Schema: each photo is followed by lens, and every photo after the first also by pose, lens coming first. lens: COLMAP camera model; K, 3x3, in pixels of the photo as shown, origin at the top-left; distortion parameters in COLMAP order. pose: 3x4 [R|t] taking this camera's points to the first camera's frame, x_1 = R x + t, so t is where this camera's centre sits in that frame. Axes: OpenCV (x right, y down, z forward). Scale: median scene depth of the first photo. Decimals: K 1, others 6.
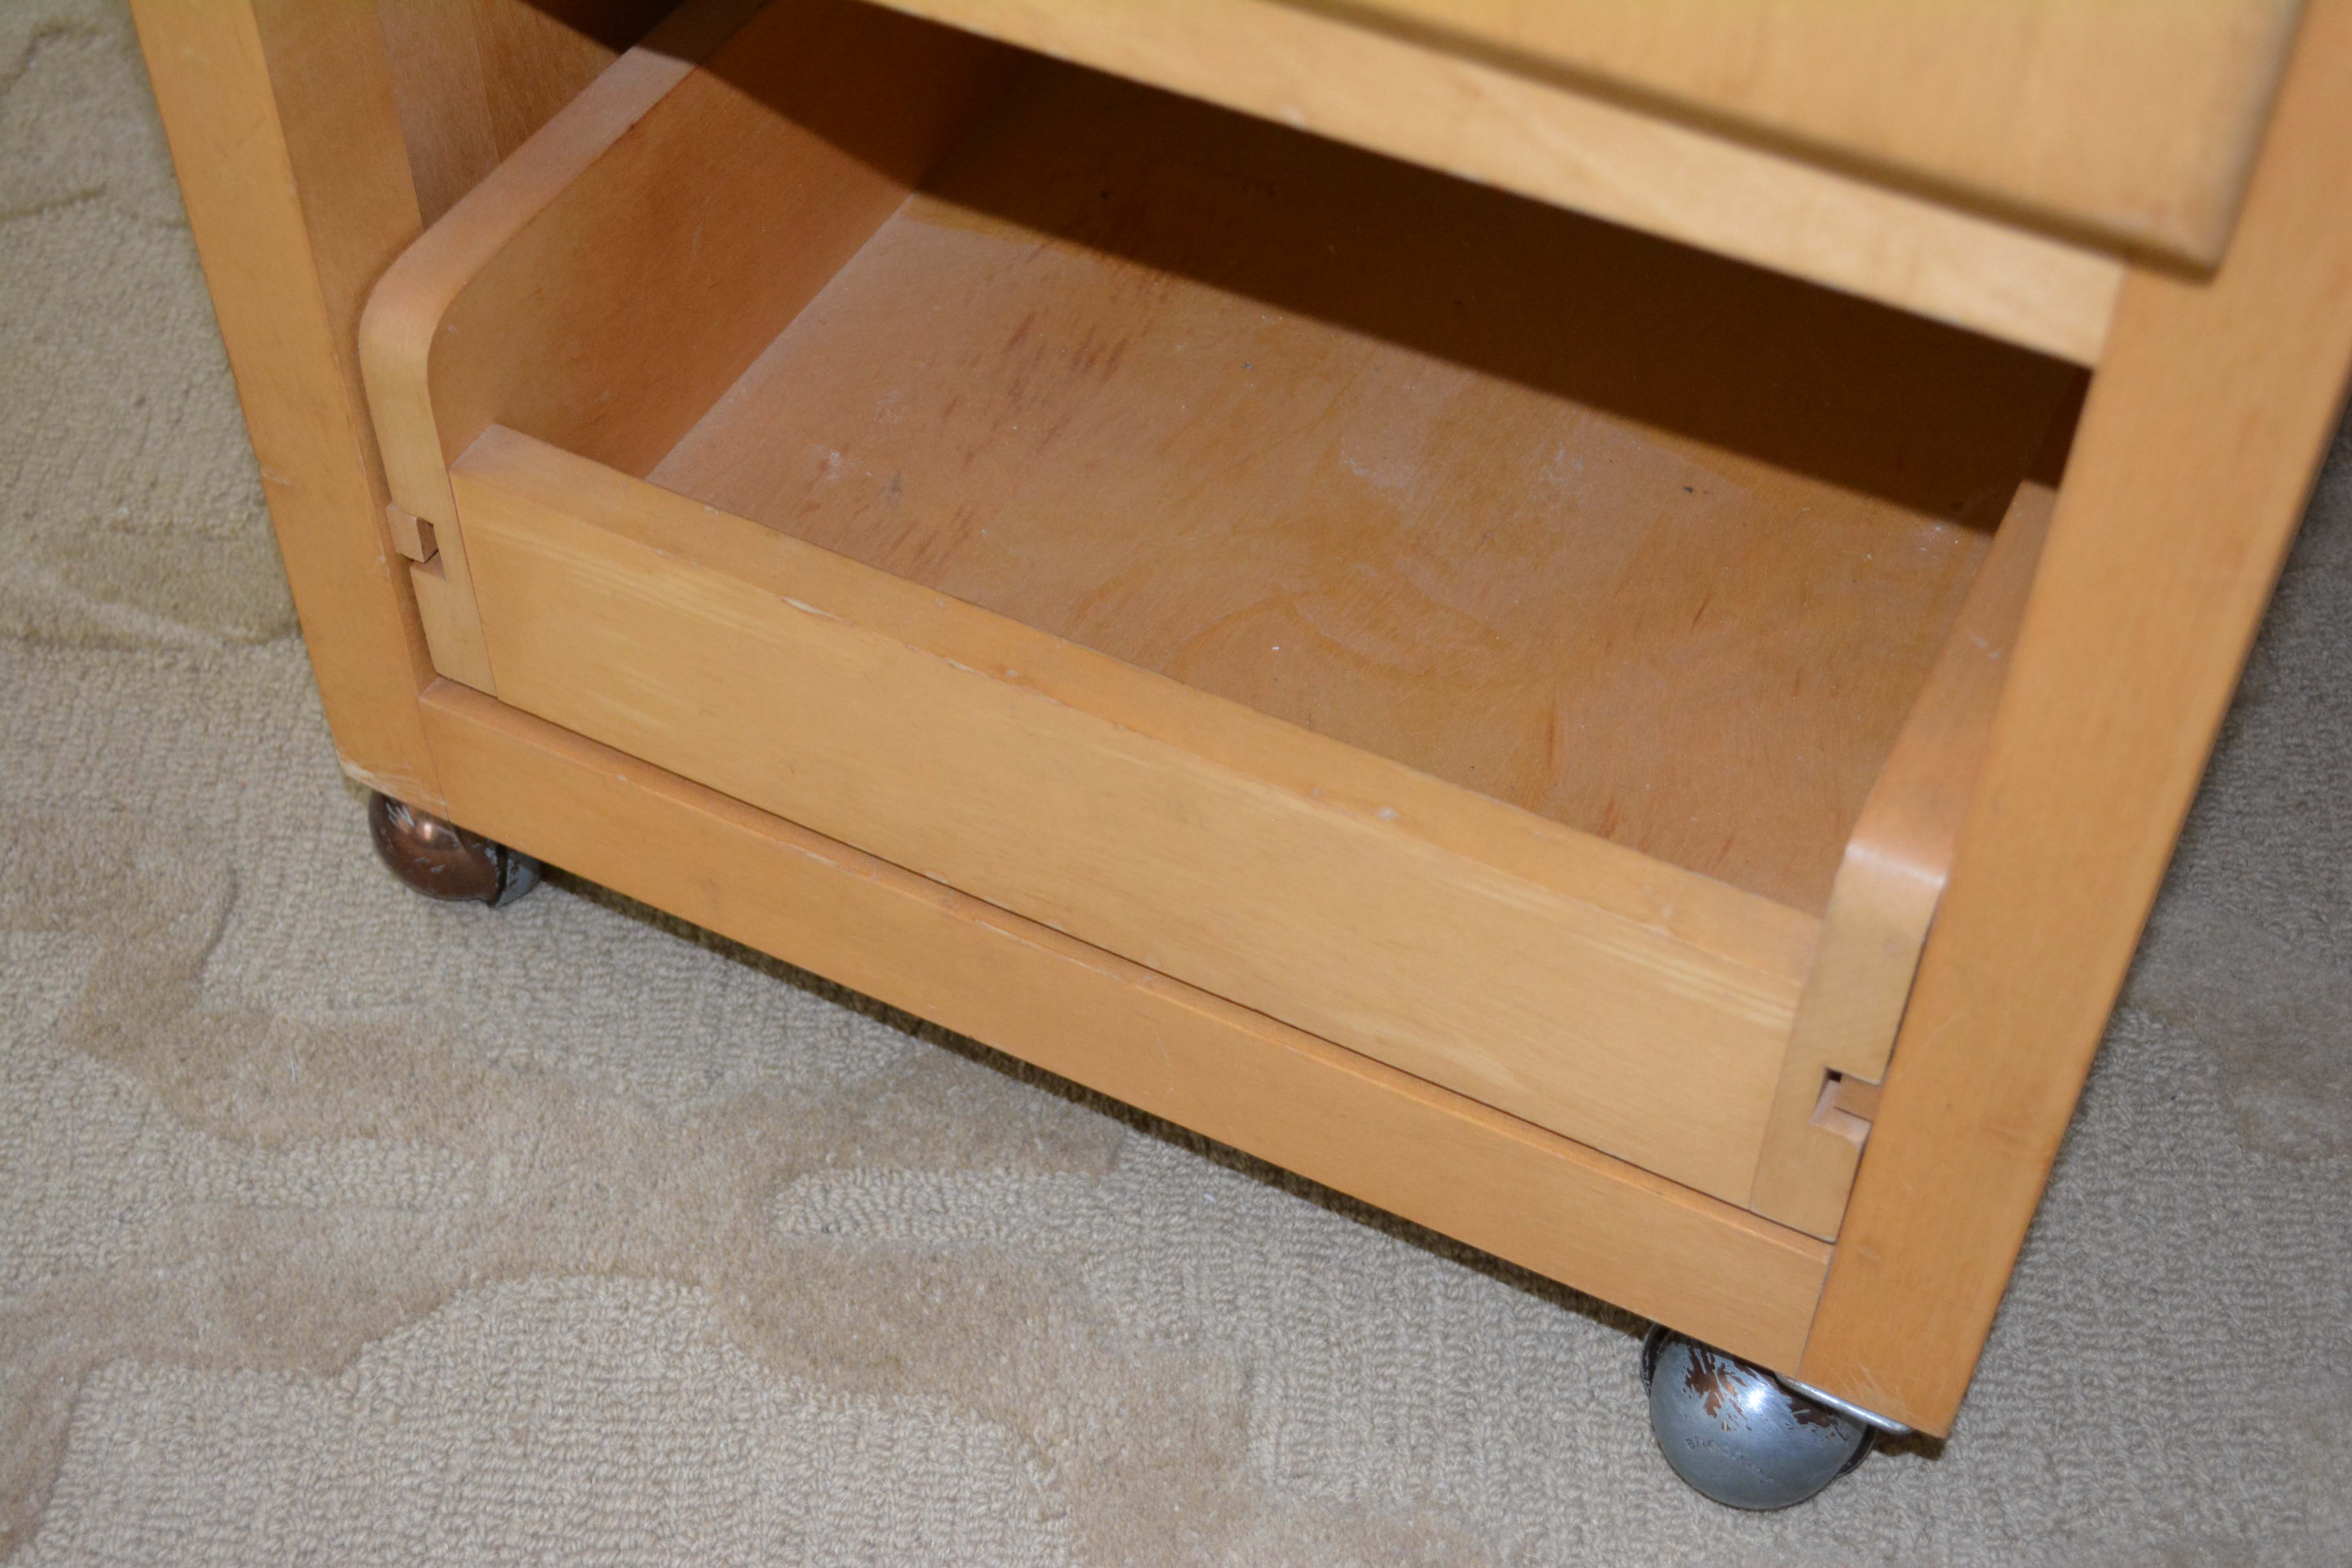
lens RADIAL K [[3044.1, 0, 1173.9], [0, 3044.1, 782.2], [0, 0, 1]] dist [-0.035260, 0.000000]
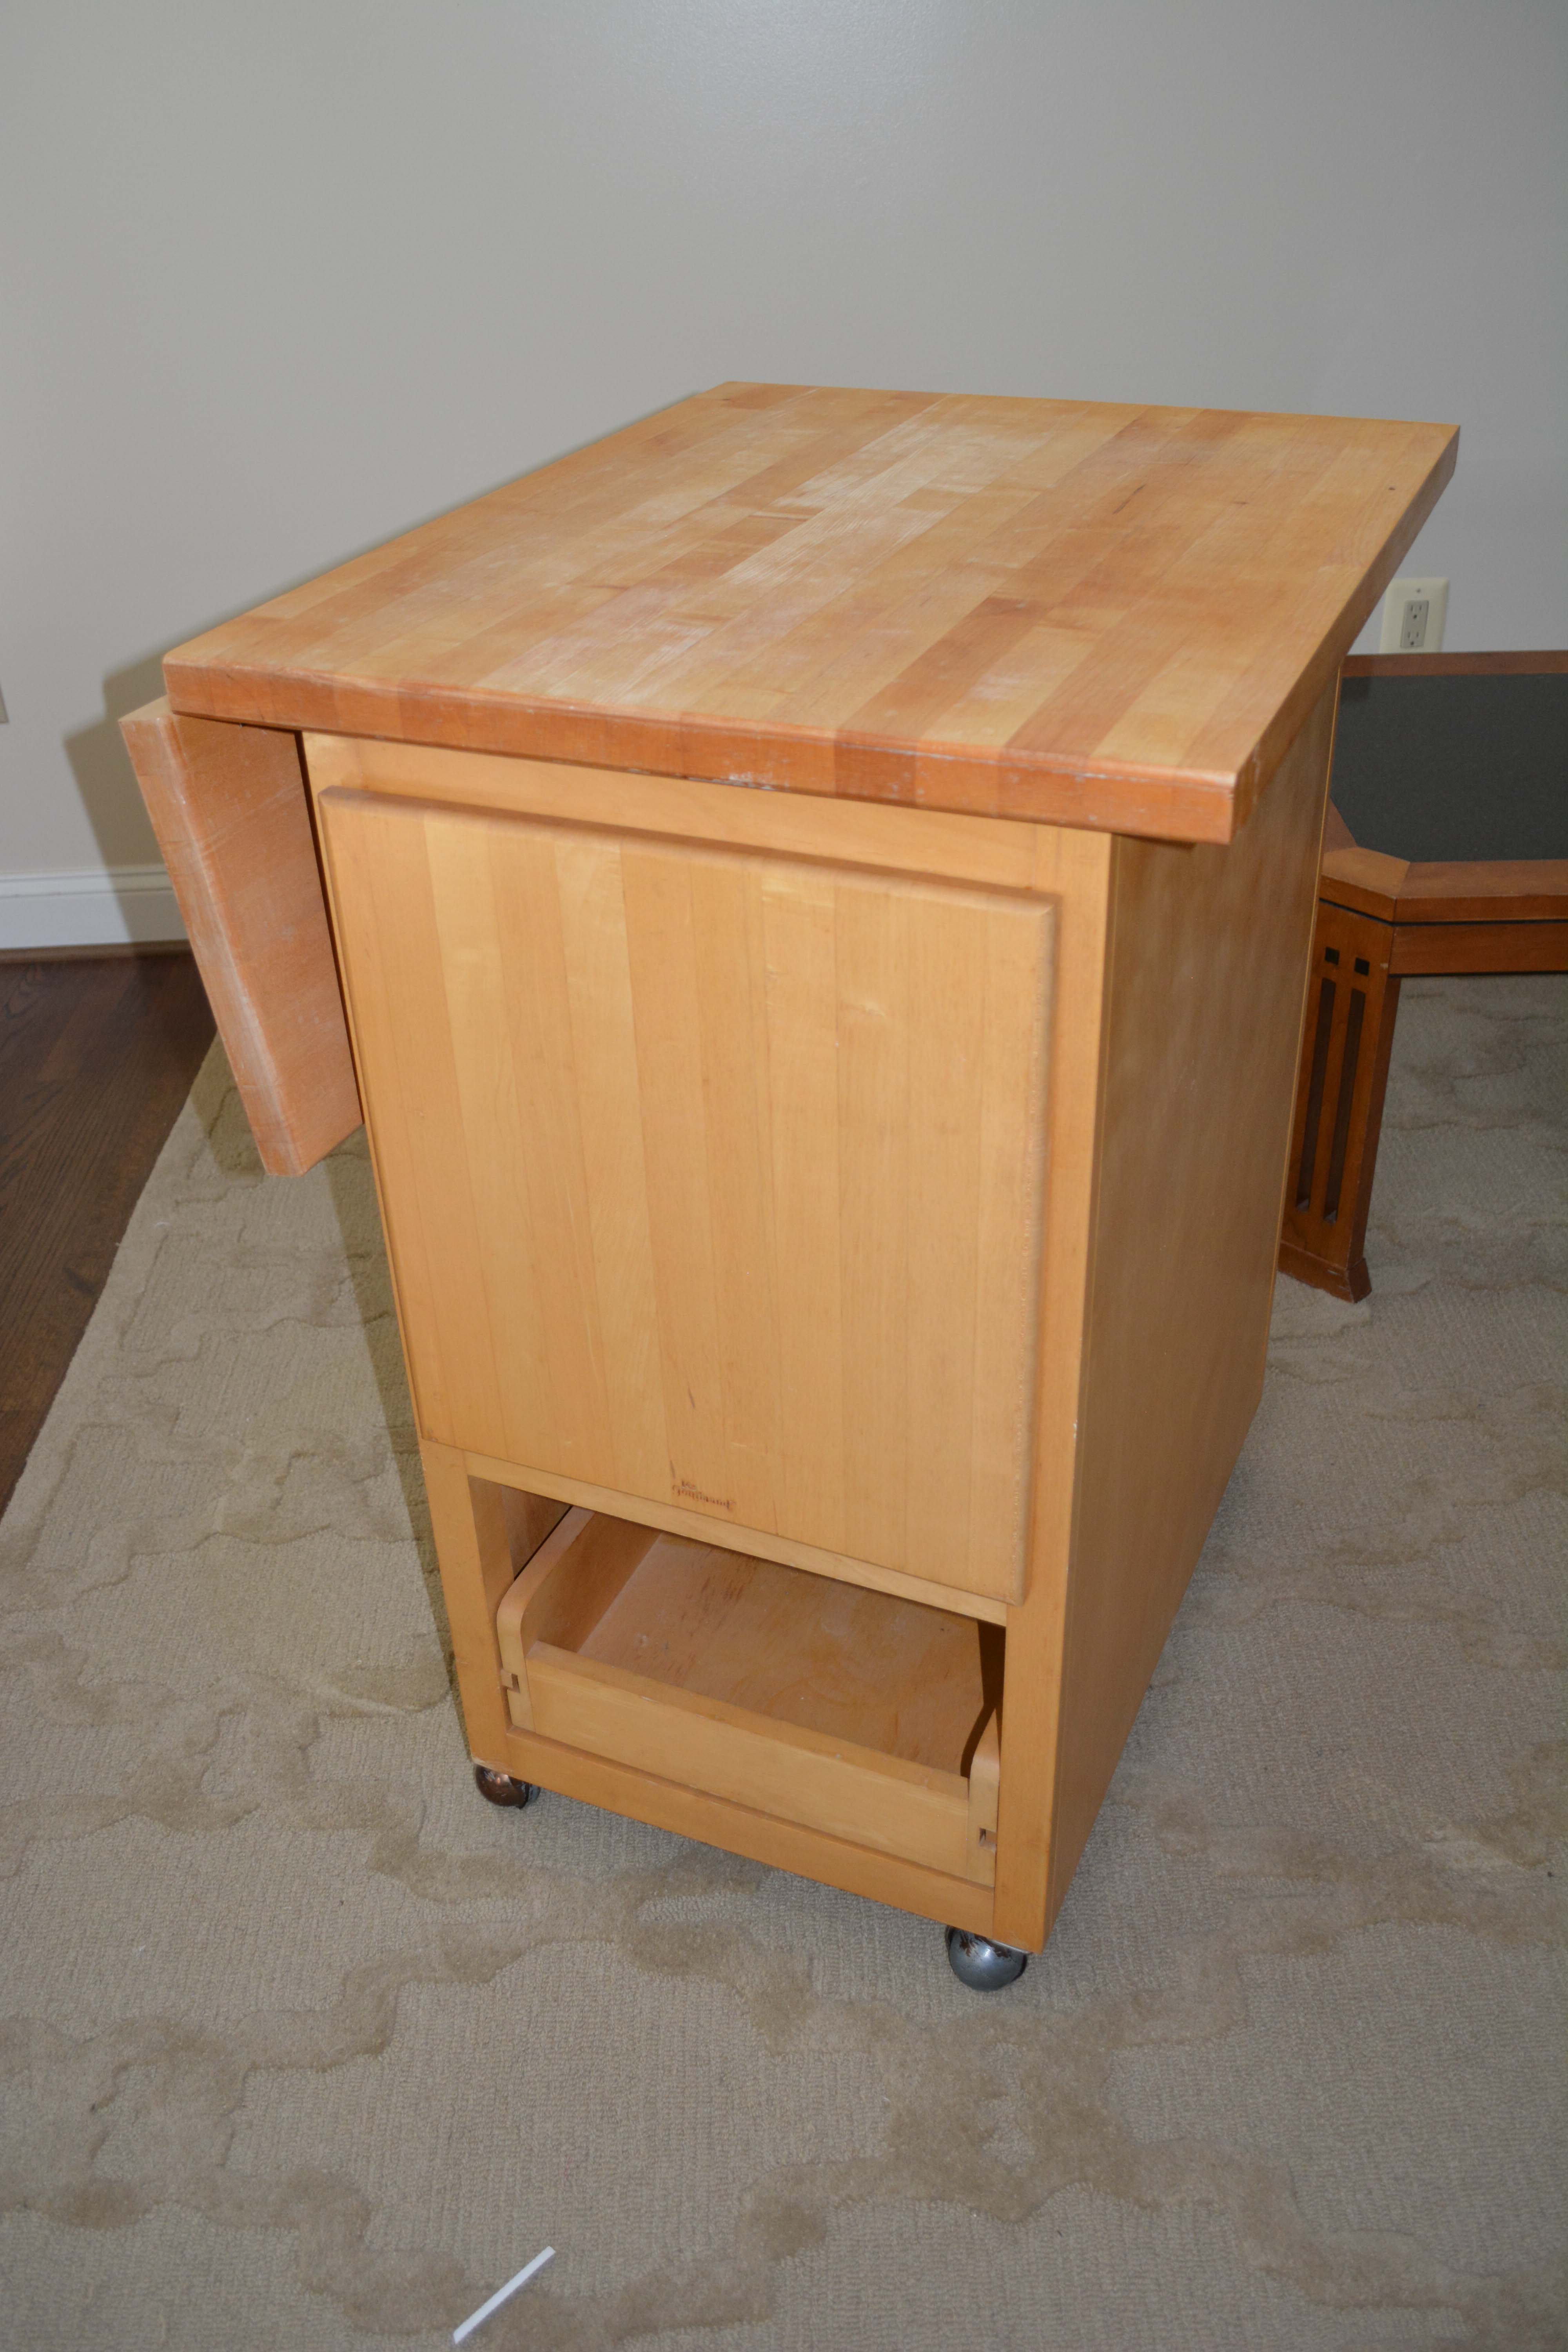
lens RADIAL K [[1959.2, 0, 780.8], [0, 1959.2, 1176.5], [0, 0, 1]] dist [-0.076684, 0.008403]
pose [[0.997729, -0.063044, 0.023725, -0.000166], [0.067075, 0.962248, -0.263781, -0.033024], [-0.006199, 0.264773, 0.964291, -0.917264]]
